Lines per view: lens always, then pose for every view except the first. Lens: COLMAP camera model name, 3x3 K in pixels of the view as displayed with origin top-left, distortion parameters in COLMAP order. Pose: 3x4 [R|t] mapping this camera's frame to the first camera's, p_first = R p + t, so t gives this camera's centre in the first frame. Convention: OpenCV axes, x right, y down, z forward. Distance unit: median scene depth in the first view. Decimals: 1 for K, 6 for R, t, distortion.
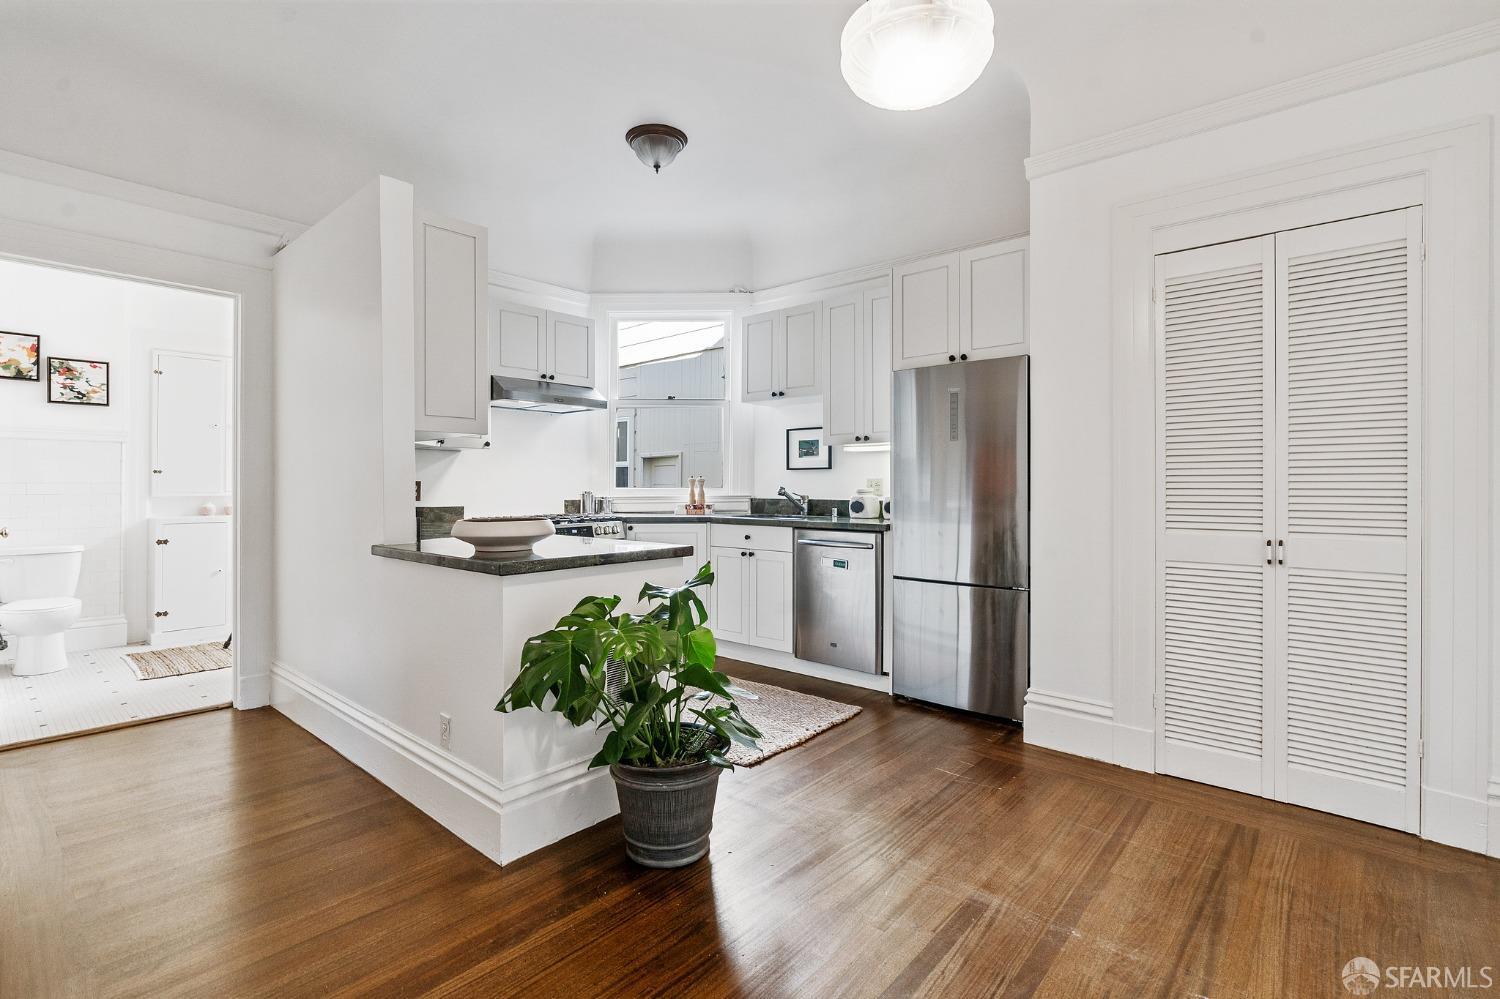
lens RADIAL K [[711.6, 0, 751.7], [0, 711.6, 489.2], [0, 0, 1]] dist [0.001511, 0.000426]
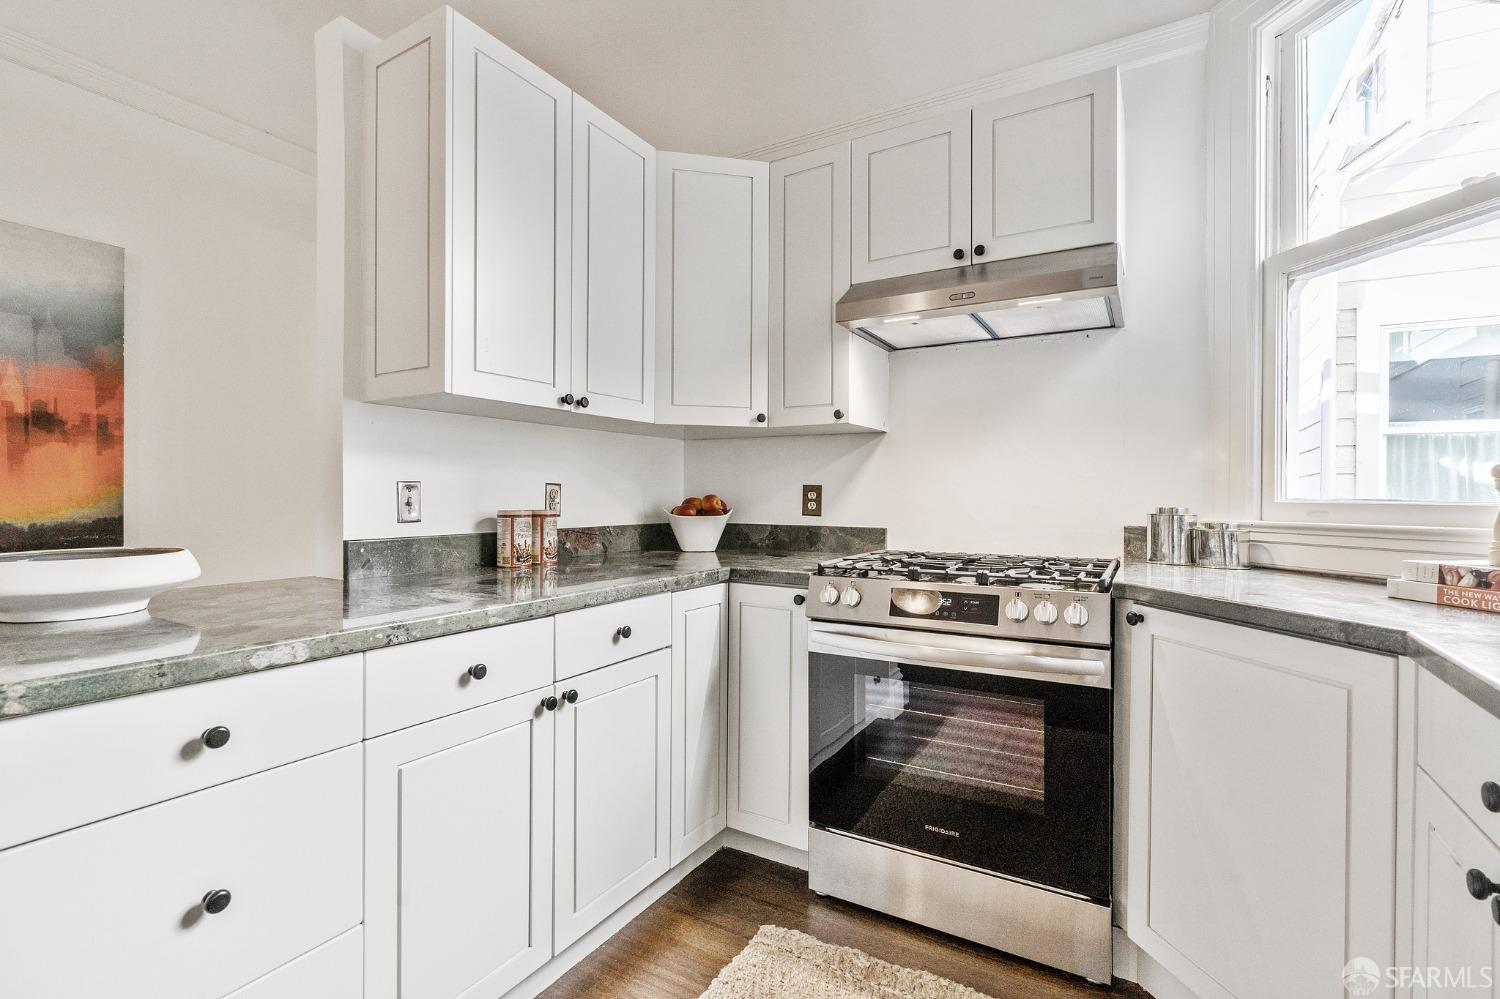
lens RADIAL K [[689.8, 0, 750.4], [0, 689.8, 493.4], [0, 0, 1]] dist [-0.002042, 0.000037]
pose [[0.184860, 0.000374, -0.982765, 0.113000], [-0.009677, 0.999952, -0.001440, -0.002140], [0.982717, 0.009777, 0.184855, 0.742810]]
